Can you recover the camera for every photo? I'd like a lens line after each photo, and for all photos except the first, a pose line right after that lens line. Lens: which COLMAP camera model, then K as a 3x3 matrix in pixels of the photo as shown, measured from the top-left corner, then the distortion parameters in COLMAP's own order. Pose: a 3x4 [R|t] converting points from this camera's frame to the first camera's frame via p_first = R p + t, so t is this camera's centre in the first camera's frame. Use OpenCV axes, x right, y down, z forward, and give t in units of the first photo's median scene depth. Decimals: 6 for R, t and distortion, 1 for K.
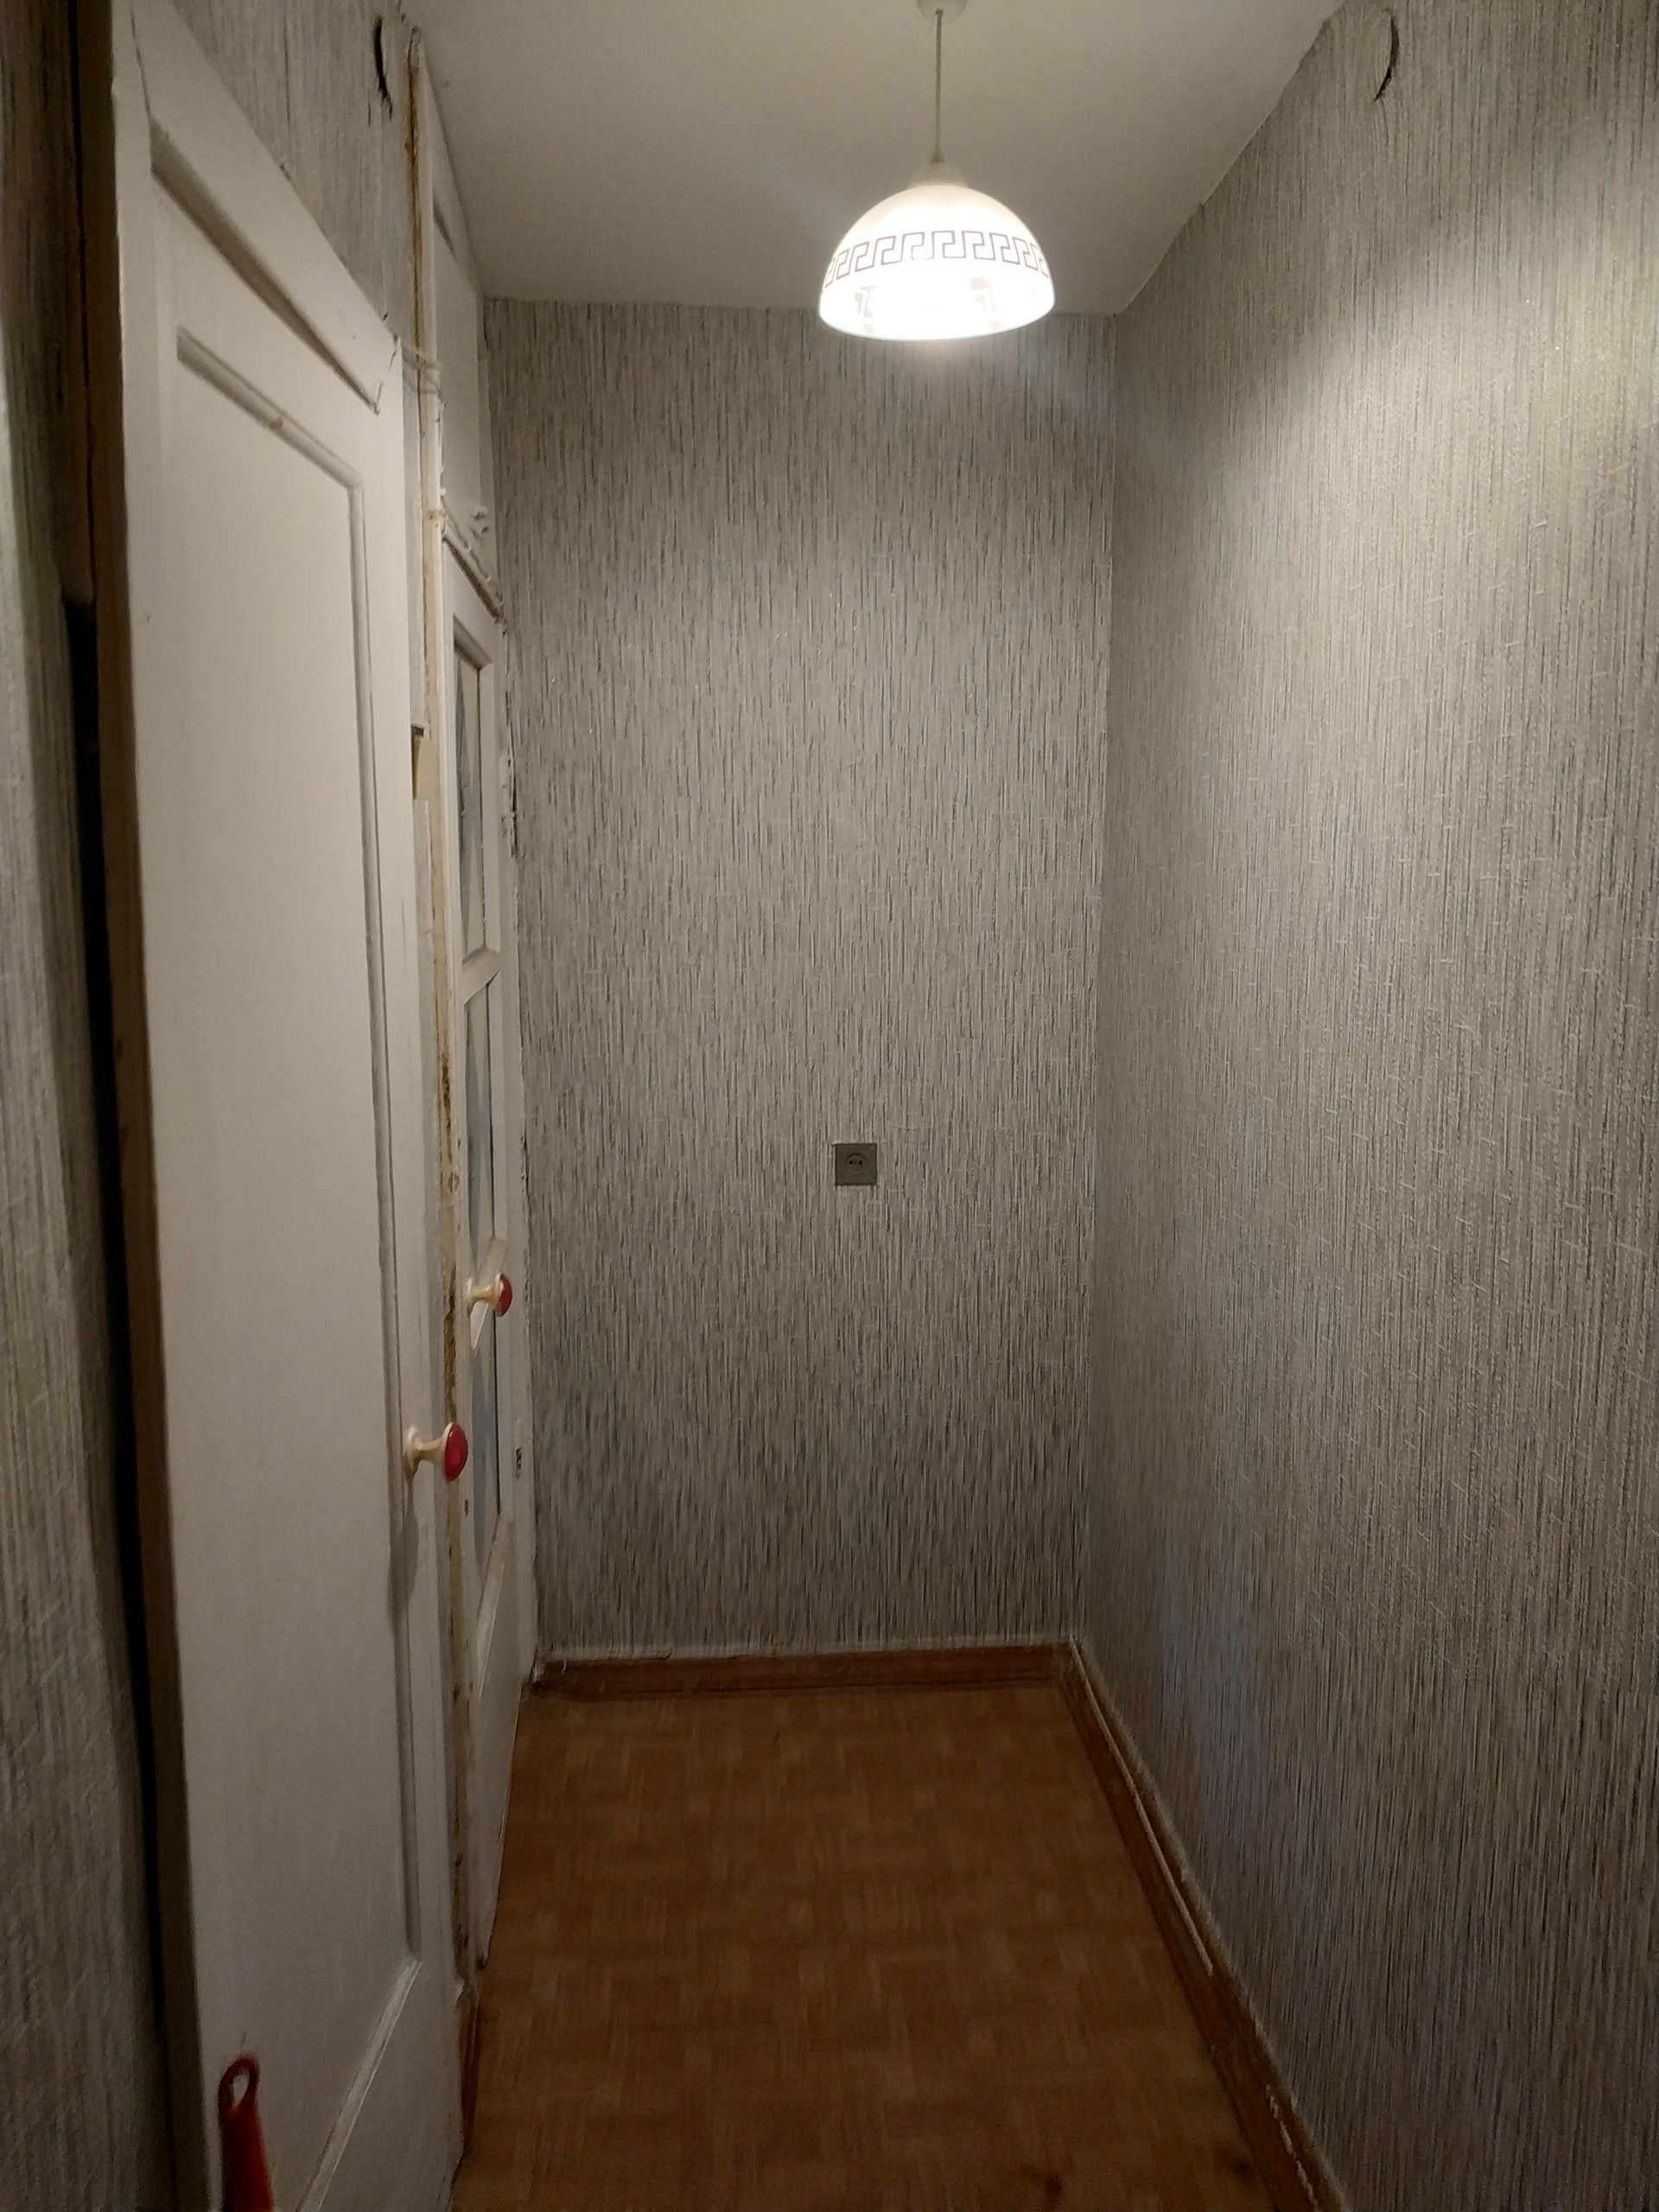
lens RADIAL K [[1630.4, 0, 697.0], [0, 1630.4, 1068.1], [0, 0, 1]] dist [0.026869, -0.071161]
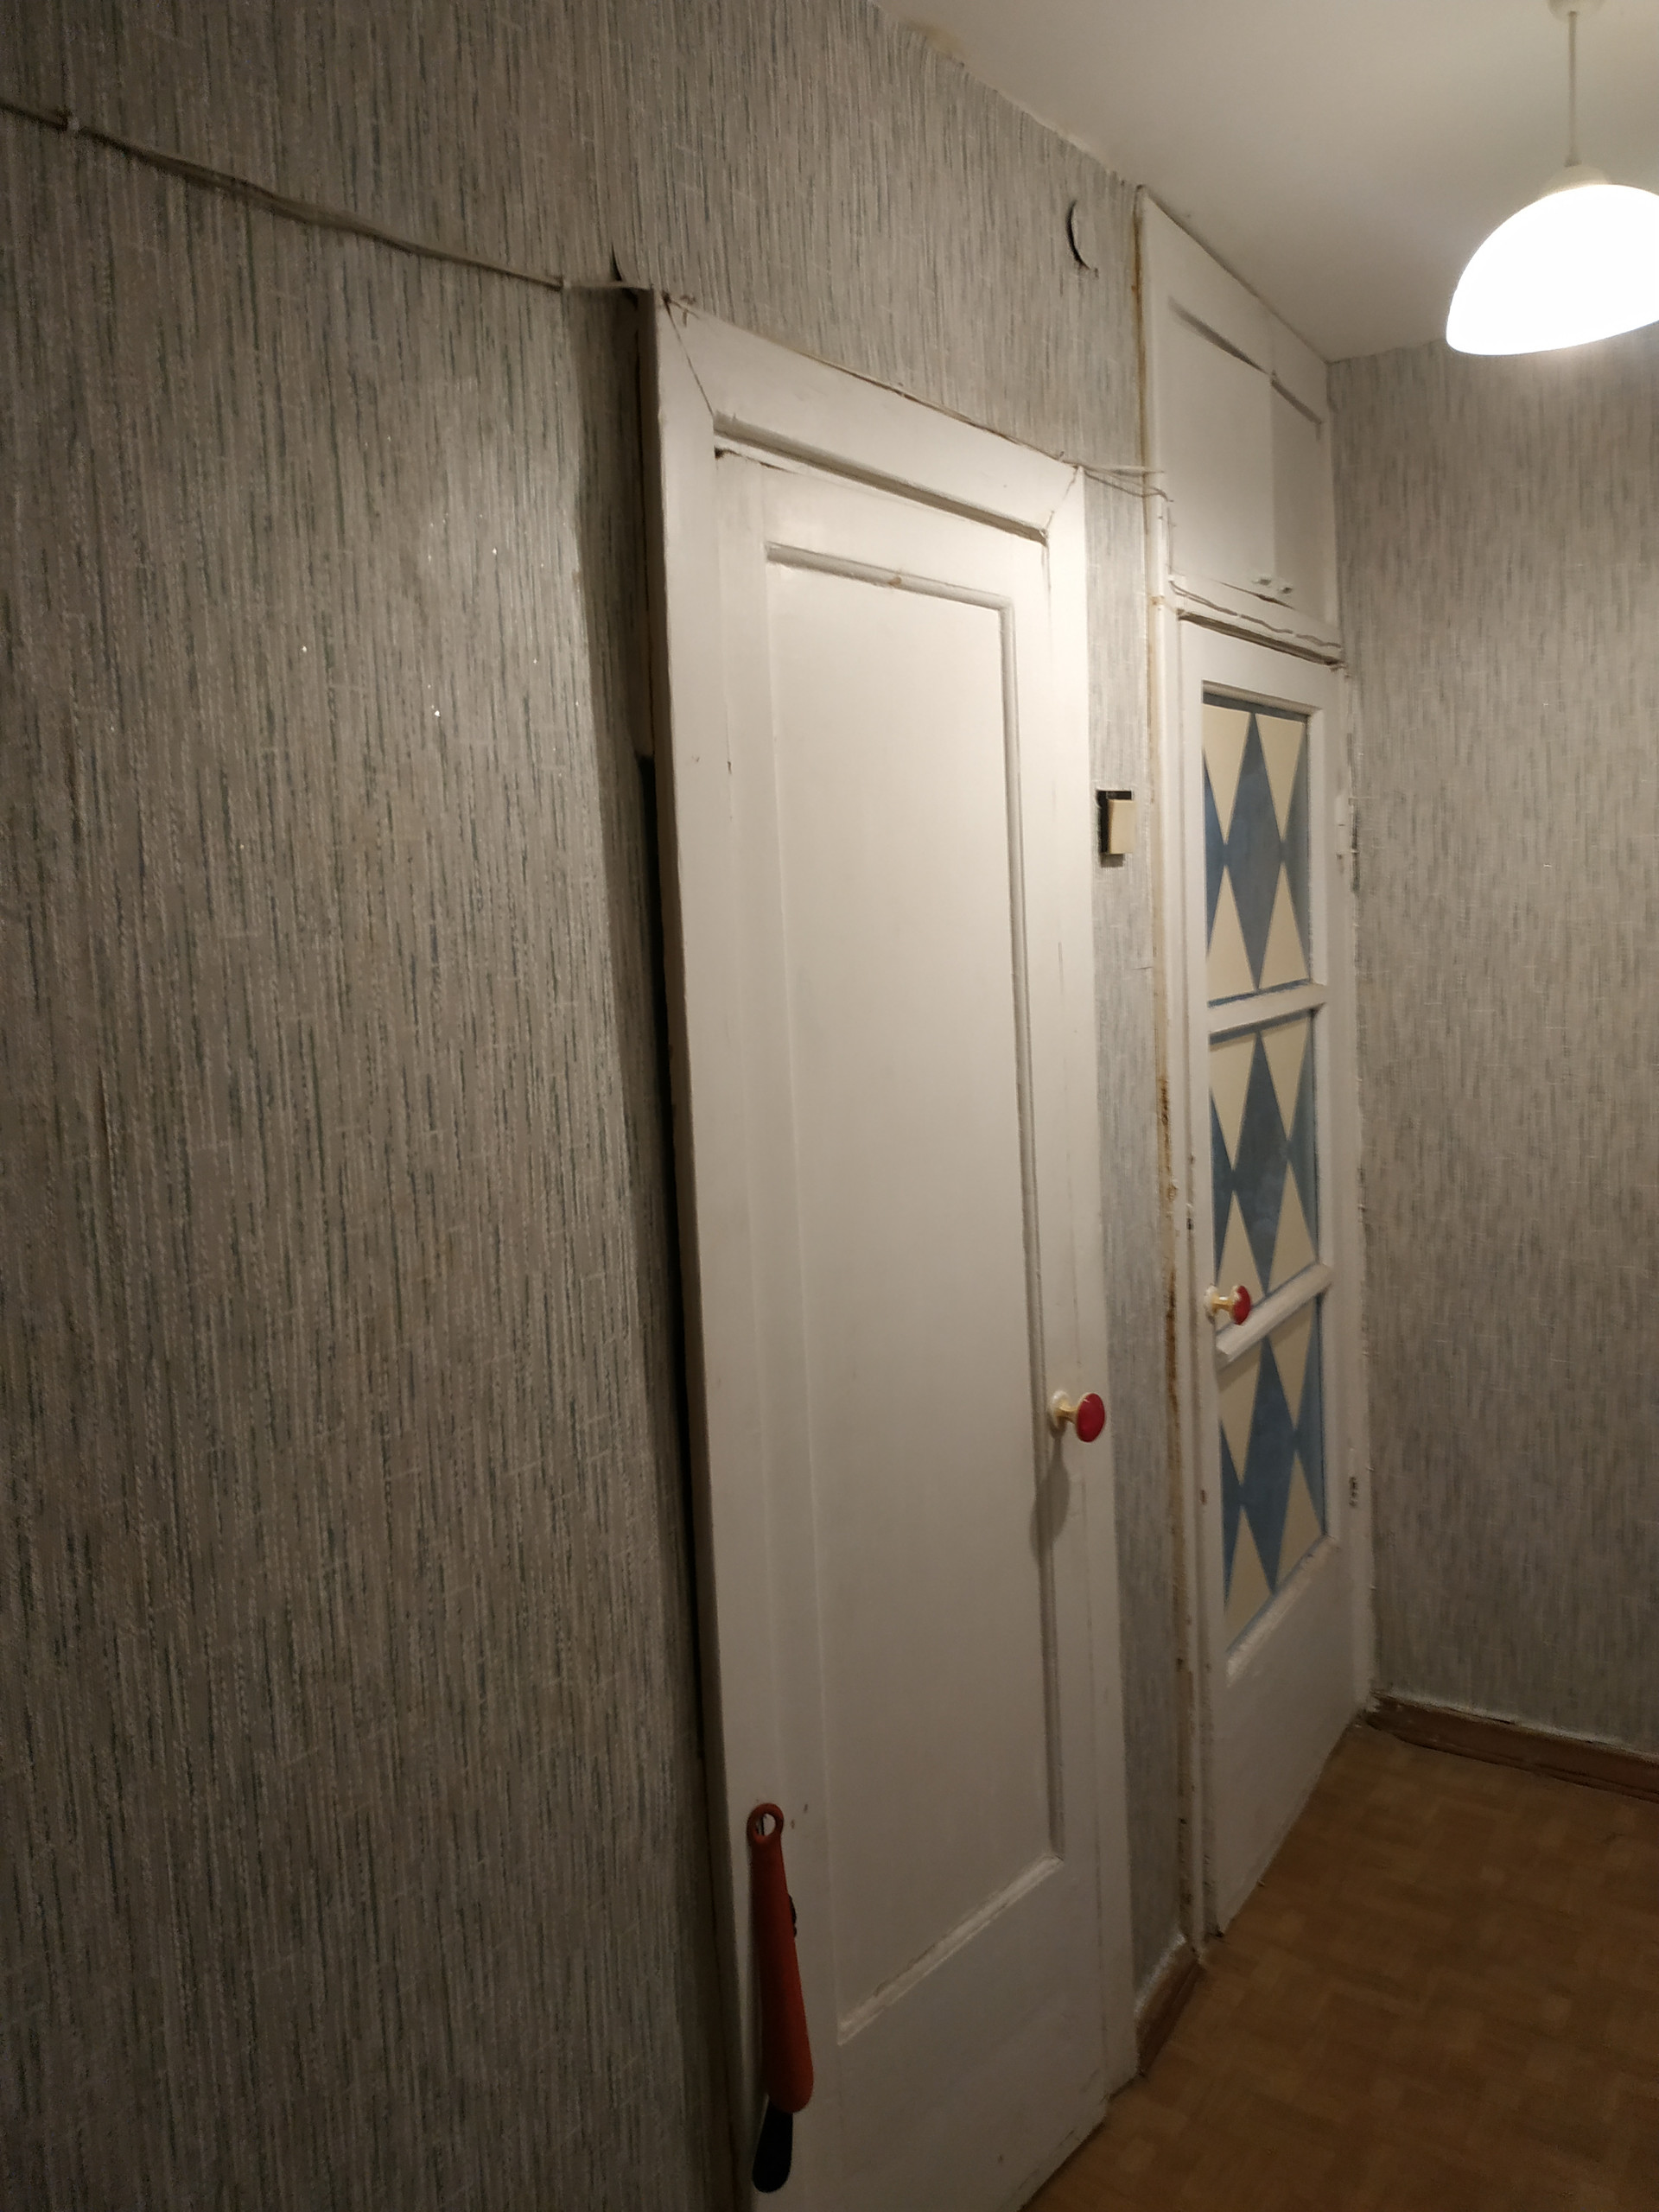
lens RADIAL K [[1630.4, 0, 697.0], [0, 1630.4, 1068.1], [0, 0, 1]] dist [0.026869, -0.071161]
pose [[0.725877, 0.016506, -0.687627, 0.299716], [-0.036483, 0.999229, -0.014527, 0.010457], [0.686857, 0.035632, 0.725919, -0.023060]]
